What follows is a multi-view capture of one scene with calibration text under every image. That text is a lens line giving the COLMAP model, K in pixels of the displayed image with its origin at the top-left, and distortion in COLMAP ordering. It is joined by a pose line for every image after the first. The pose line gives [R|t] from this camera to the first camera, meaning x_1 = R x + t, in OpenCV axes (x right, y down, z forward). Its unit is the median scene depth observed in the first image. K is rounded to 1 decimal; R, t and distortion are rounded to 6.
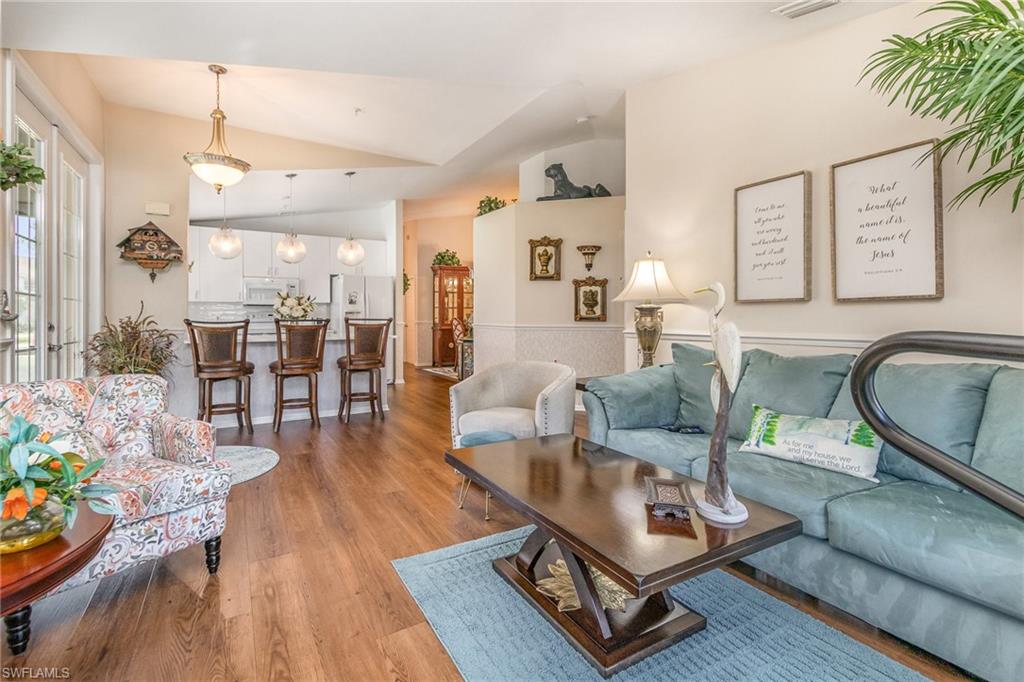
lens RADIAL K [[467.9, 0, 506.7], [0, 467.9, 314.4], [0, 0, 1]] dist [0.004674, 0.000029]
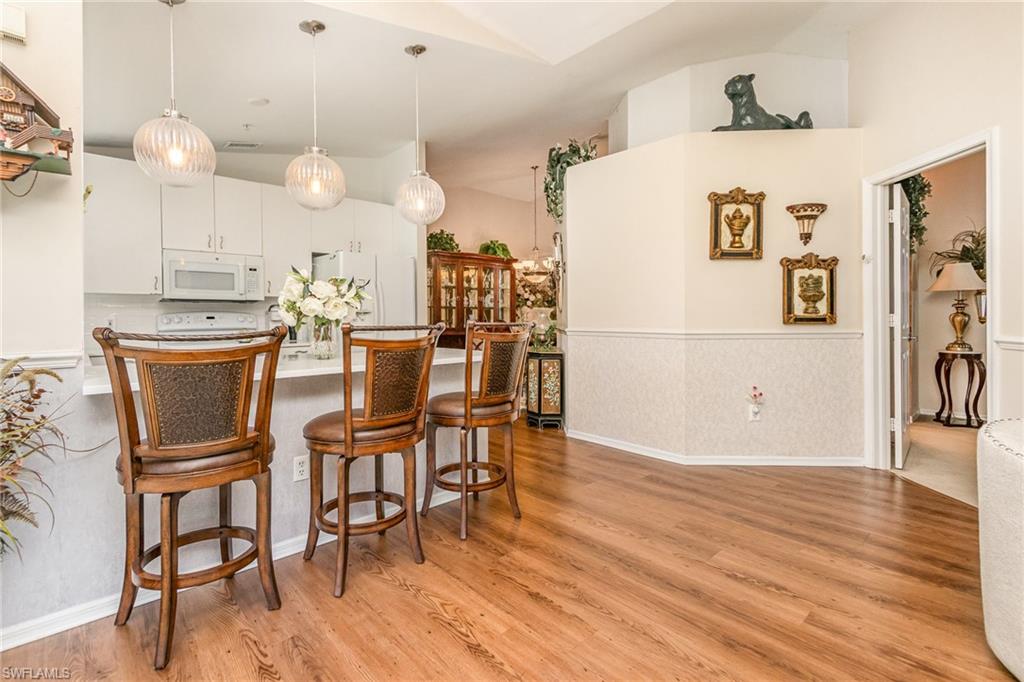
lens RADIAL K [[467.9, 0, 503.9], [0, 467.9, 322.5], [0, 0, 1]] dist [0.004674, 0.000029]
pose [[0.977547, -0.008212, 0.210556, -0.360114], [0.005793, 0.999910, 0.012104, 0.002395], [-0.210636, -0.010612, 0.977507, 0.466216]]
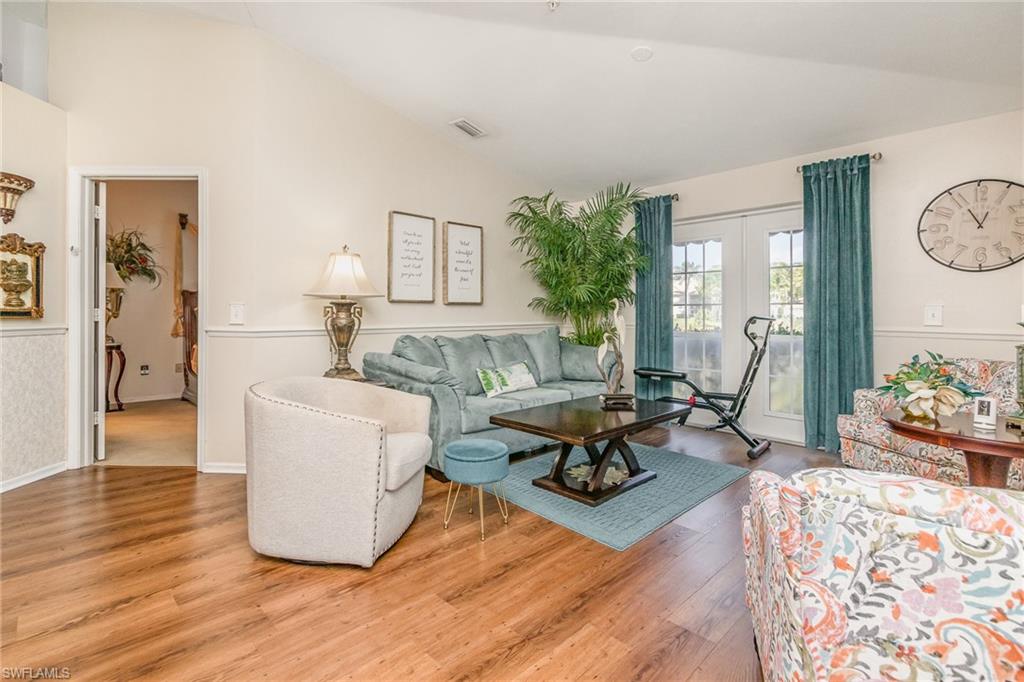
lens RADIAL K [[467.9, 0, 499.3], [0, 467.9, 310.9], [0, 0, 1]] dist [0.004674, 0.000029]
pose [[-0.229232, 0.004437, 0.973362, -0.464179], [-0.009857, 0.999928, -0.006880, 0.003803], [-0.973322, -0.011171, -0.229172, 0.585664]]
